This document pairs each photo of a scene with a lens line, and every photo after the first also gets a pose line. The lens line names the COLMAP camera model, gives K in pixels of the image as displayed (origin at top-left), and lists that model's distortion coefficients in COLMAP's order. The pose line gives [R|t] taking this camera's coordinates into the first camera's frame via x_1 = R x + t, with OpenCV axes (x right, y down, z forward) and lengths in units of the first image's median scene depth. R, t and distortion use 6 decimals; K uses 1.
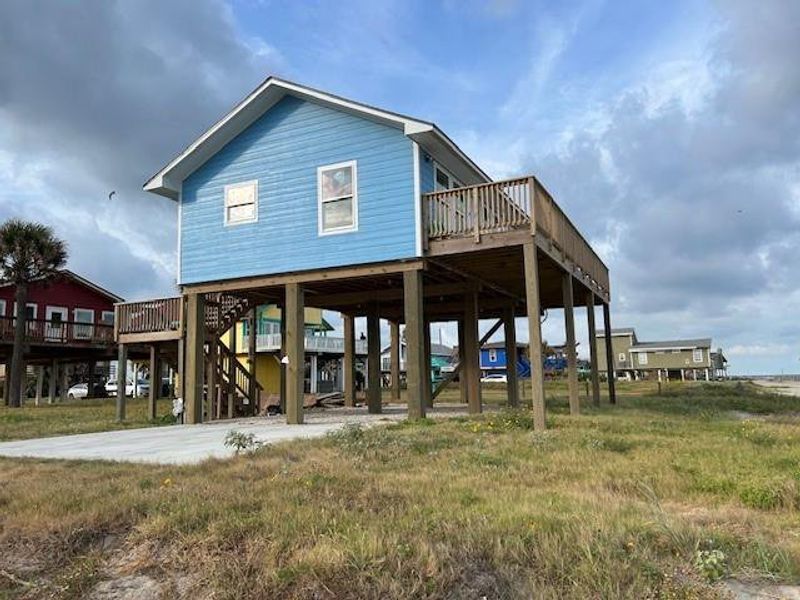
lens RADIAL K [[601.7, 0, 400.0], [0, 601.7, 300.0], [0, 0, 1]] dist [-0.003275, -0.000664]
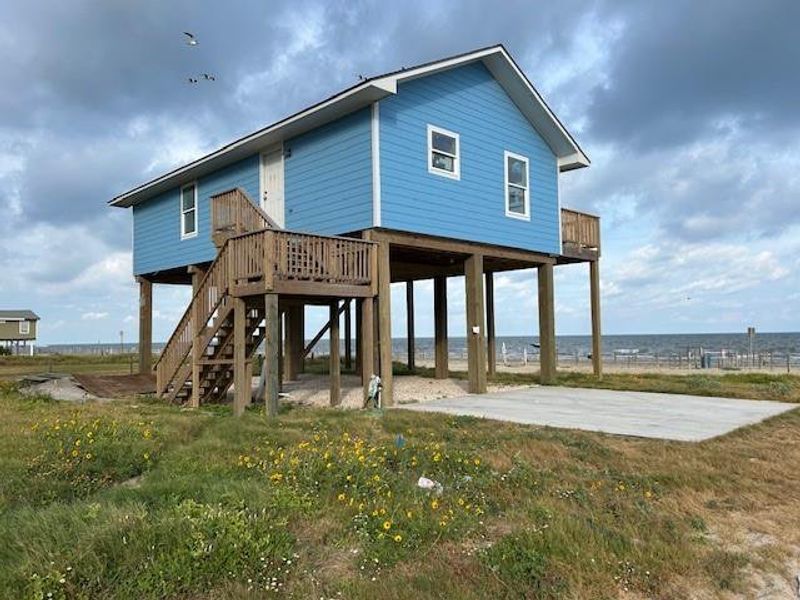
lens RADIAL K [[601.7, 0, 400.0], [0, 601.7, 300.0], [0, 0, 1]] dist [-0.003275, -0.000664]
pose [[0.339020, 0.059168, 0.938917, -1.163333], [-0.111814, 0.993480, -0.022233, 0.085588], [-0.934111, -0.097446, 0.343425, 0.770307]]
